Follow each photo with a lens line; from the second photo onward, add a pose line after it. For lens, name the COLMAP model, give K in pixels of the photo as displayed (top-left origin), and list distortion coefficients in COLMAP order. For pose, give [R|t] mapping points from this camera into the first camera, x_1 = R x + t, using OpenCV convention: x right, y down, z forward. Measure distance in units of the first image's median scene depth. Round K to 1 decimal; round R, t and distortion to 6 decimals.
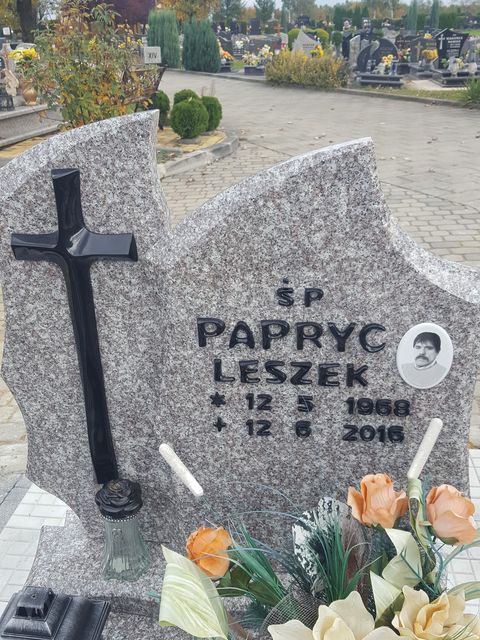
lens RADIAL K [[551.0, 0, 238.9], [0, 551.0, 295.0], [0, 0, 1]] dist [0.147096, -0.285723]
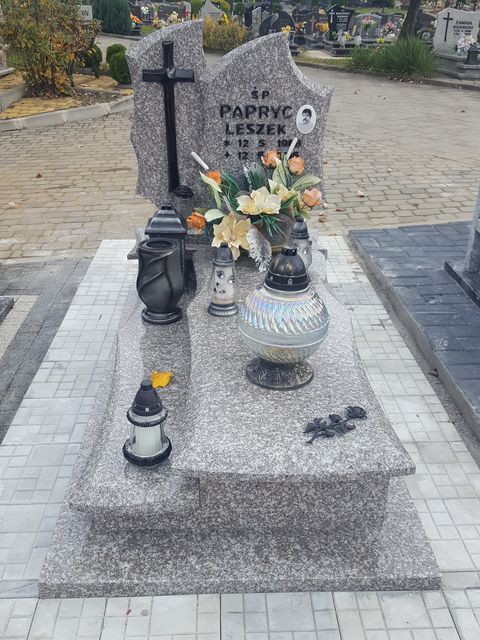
lens RADIAL K [[551.0, 0, 238.9], [0, 551.0, 295.0], [0, 0, 1]] dist [0.147096, -0.285723]
pose [[0.985499, -0.030009, 0.167009, -0.426006], [0.022789, 0.998728, 0.044982, 0.766460], [-0.168146, -0.040524, 0.984929, -1.506654]]
